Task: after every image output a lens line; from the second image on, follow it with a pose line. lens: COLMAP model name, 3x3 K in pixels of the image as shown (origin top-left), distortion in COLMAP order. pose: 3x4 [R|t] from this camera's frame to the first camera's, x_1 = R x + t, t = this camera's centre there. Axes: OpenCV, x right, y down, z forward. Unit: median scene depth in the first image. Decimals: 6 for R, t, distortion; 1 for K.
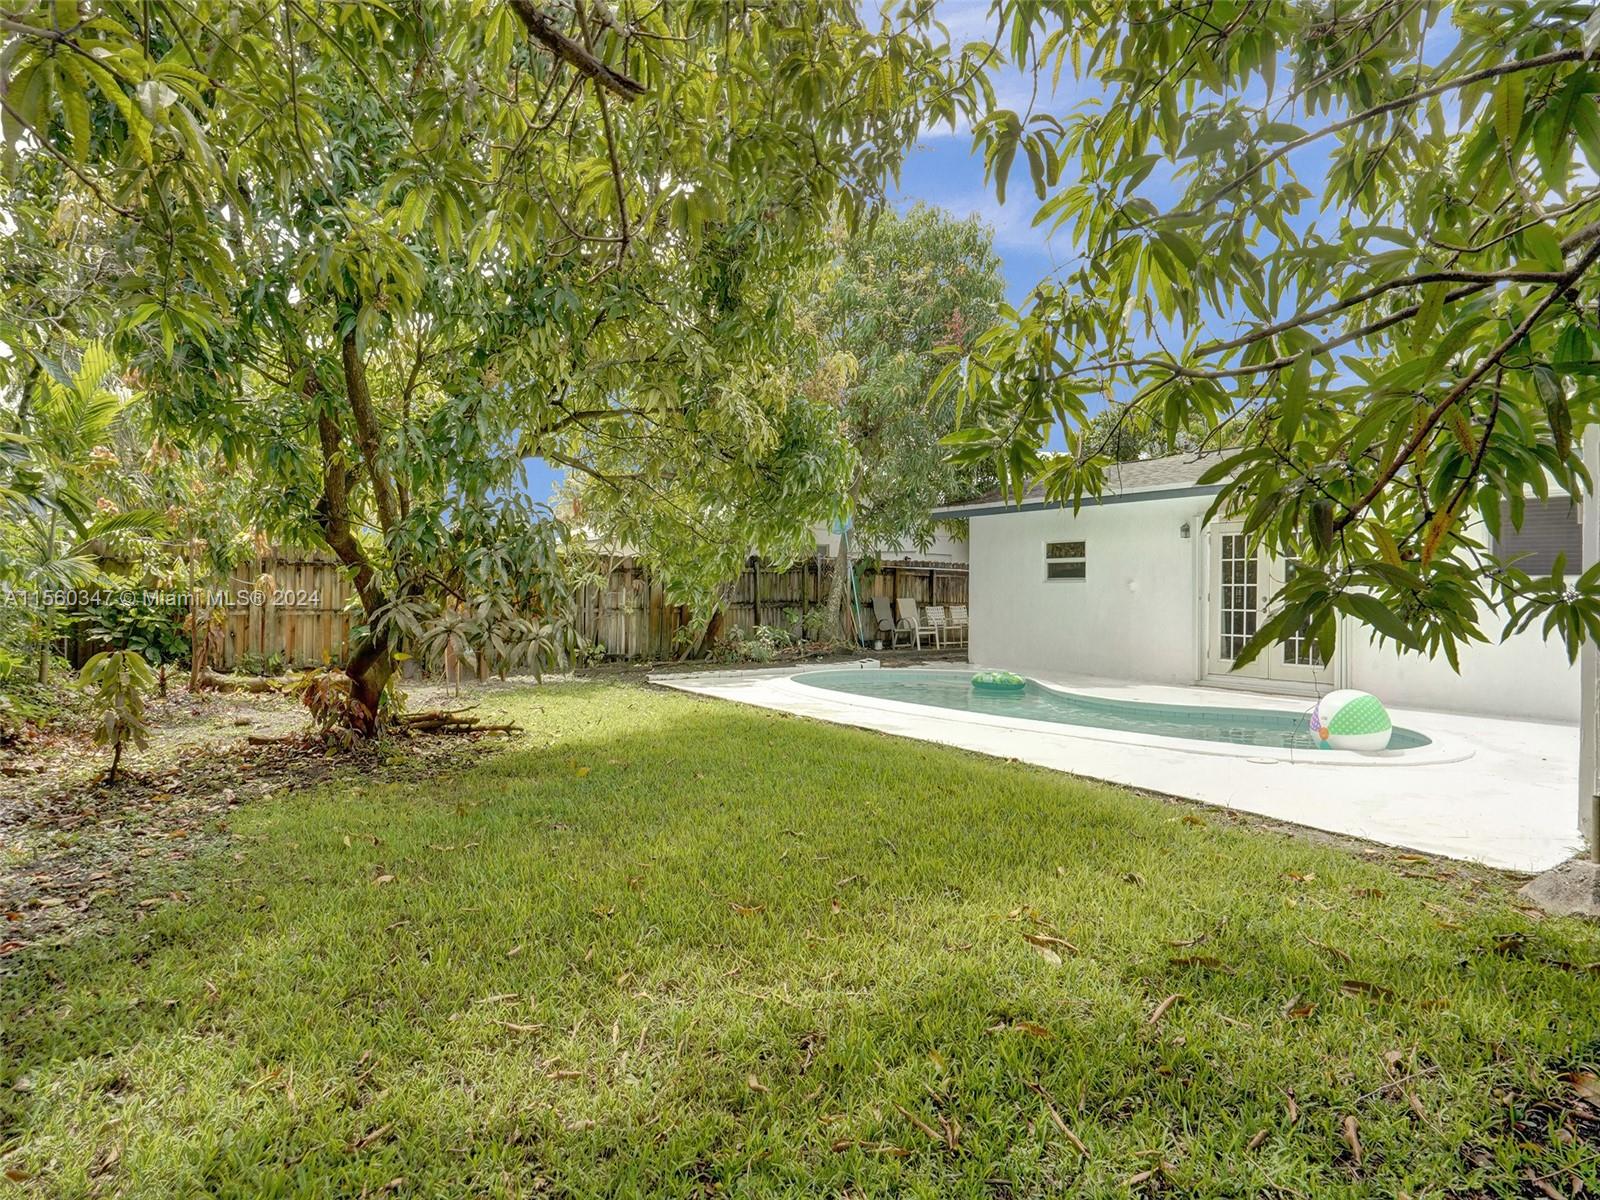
lens RADIAL K [[865.4, 0, 800.0], [0, 865.4, 600.0], [0, 0, 1]] dist [-0.002474, -0.001253]
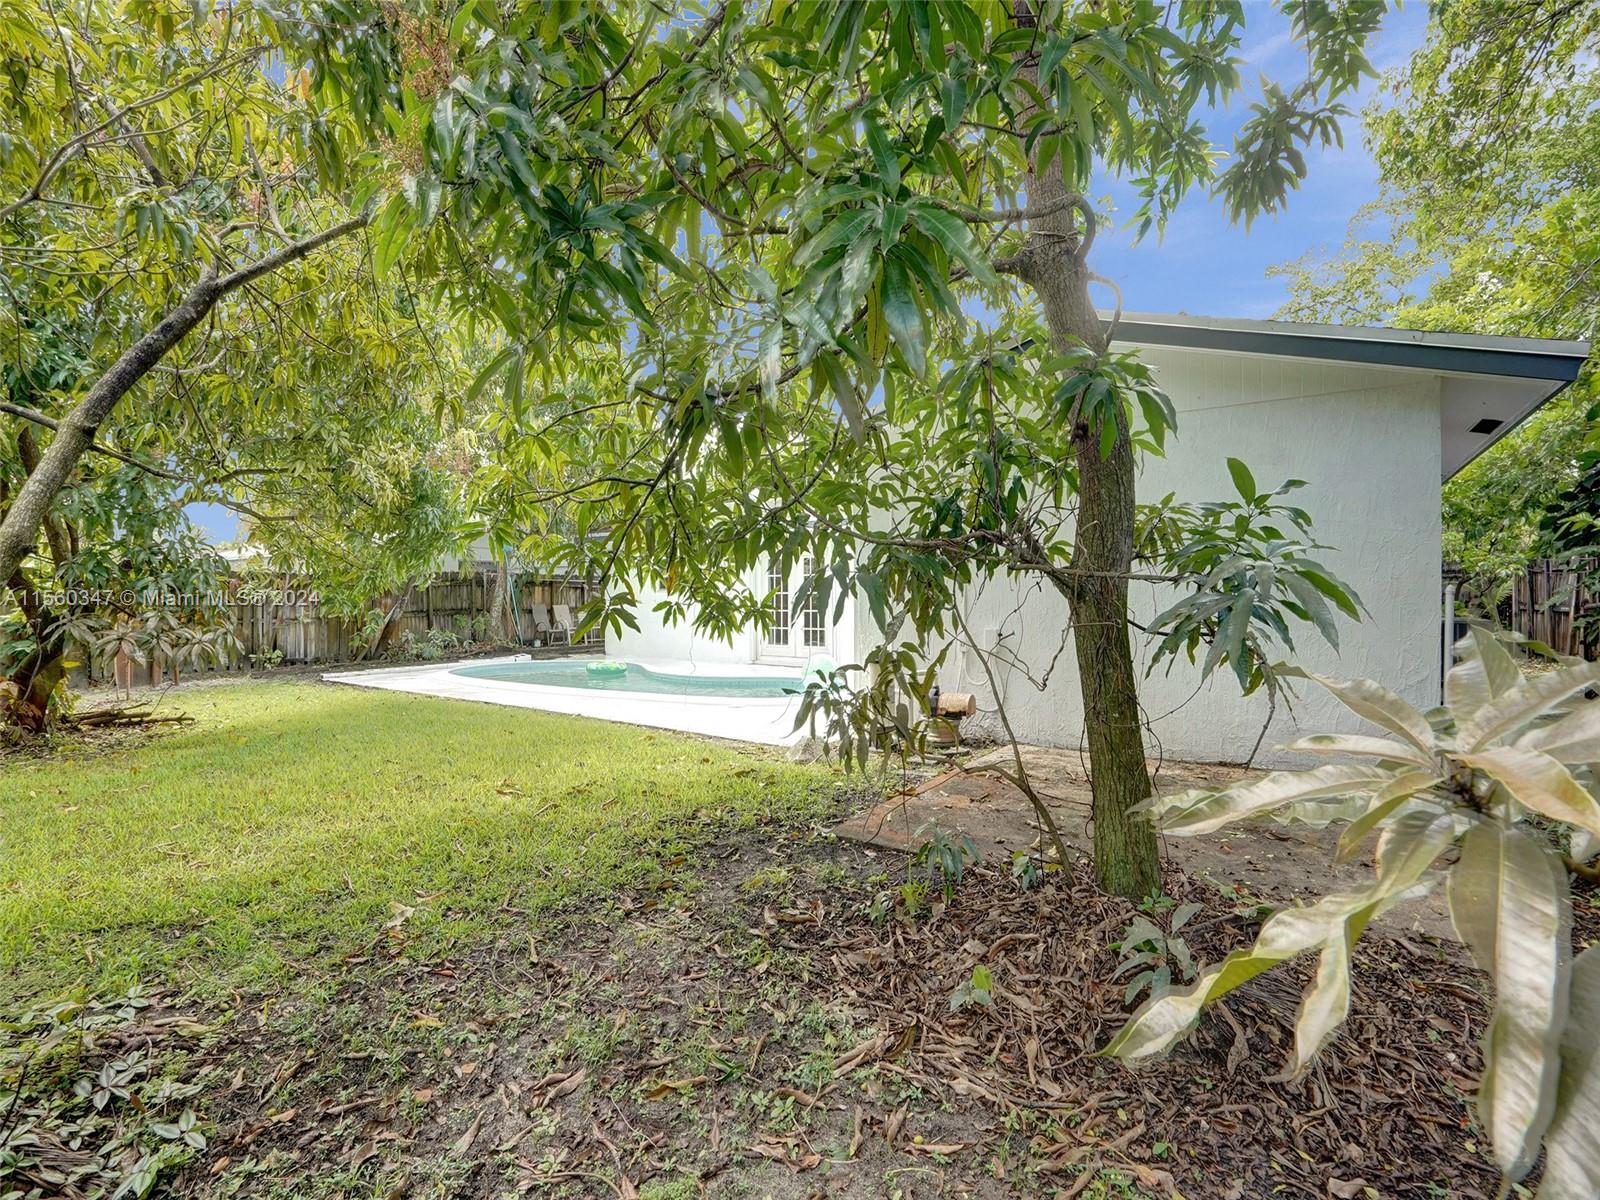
lens RADIAL K [[758.8, 0, 759.3], [0, 758.8, 597.4], [0, 0, 1]] dist [-0.000617, 0.009424]
pose [[0.950305, -0.016705, 0.310872, 0.168299], [0.019595, 0.999789, -0.006175, -0.002513], [-0.310703, 0.011960, 0.950432, -0.430906]]
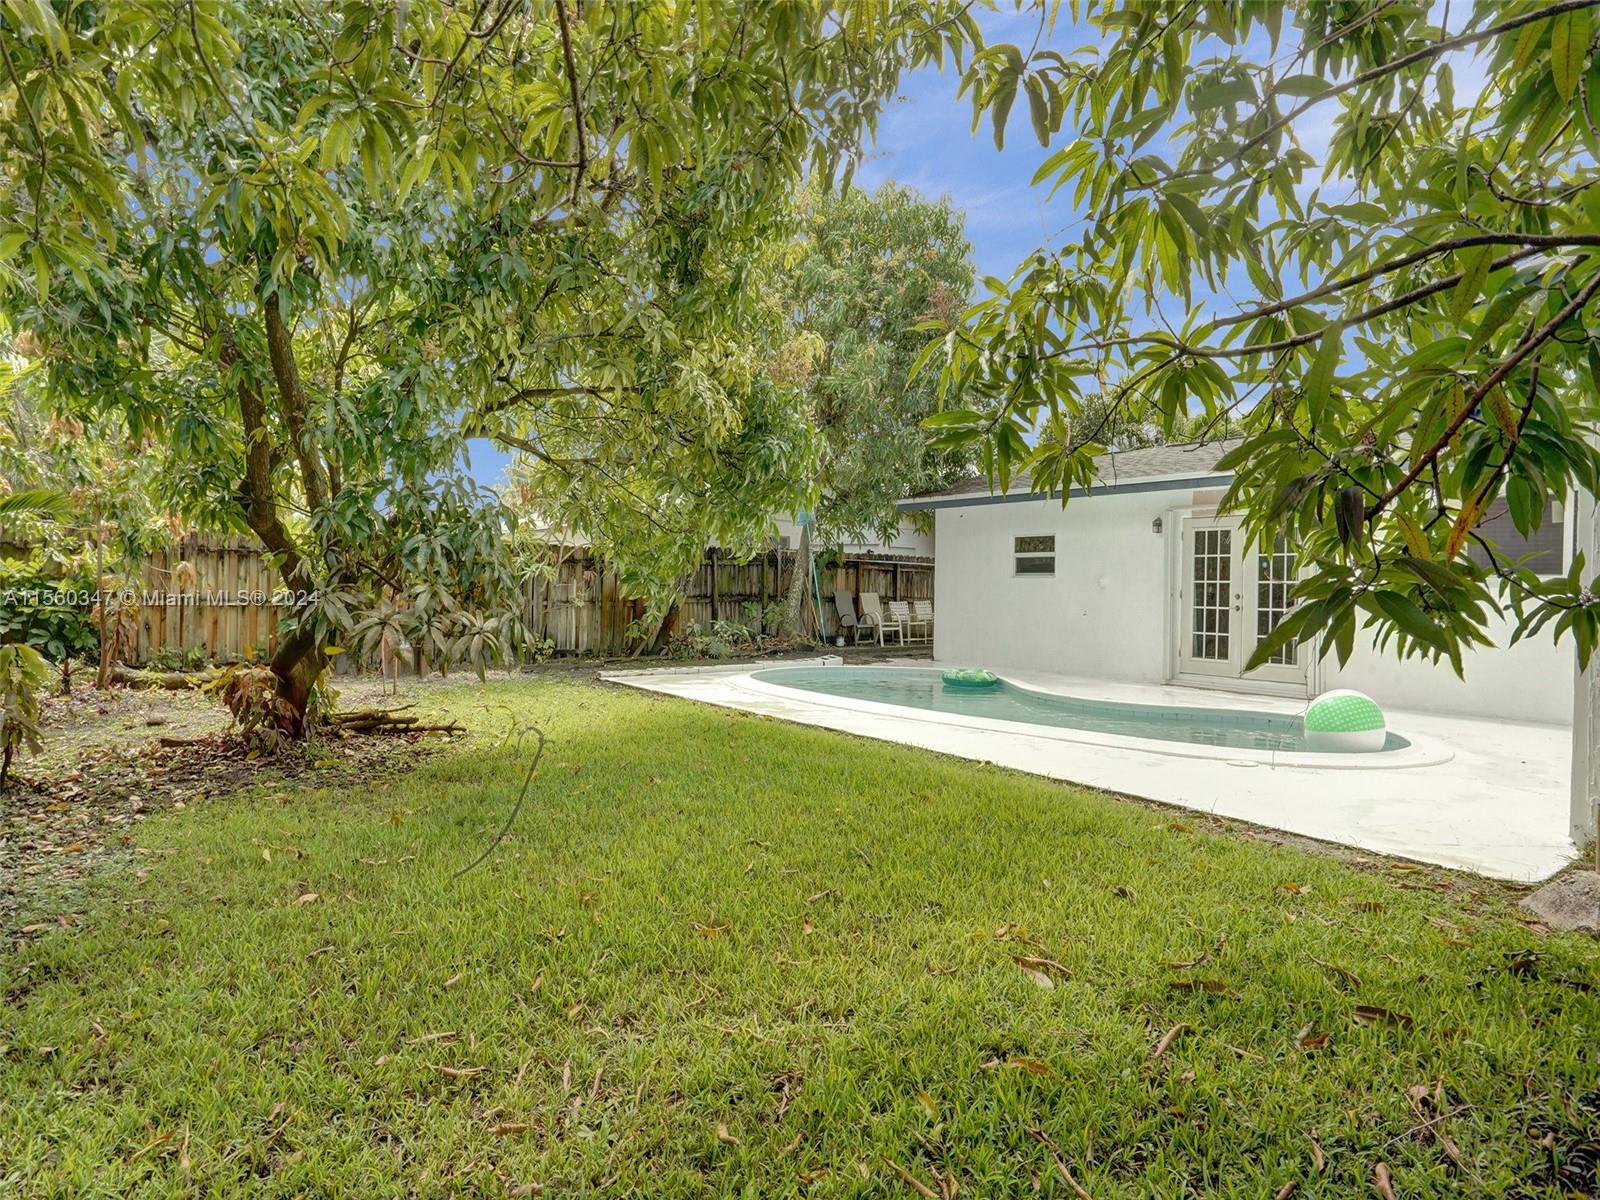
lens RADIAL K [[889.8, 0, 792.5], [0, 889.8, 603.2], [0, 0, 1]] dist [0.002321, 0.003909]
pose [[0.999147, 0.006814, 0.040724, -0.009868], [-0.007214, 0.999927, 0.009673, 0.001410], [-0.040655, -0.009958, 0.999124, 0.036051]]
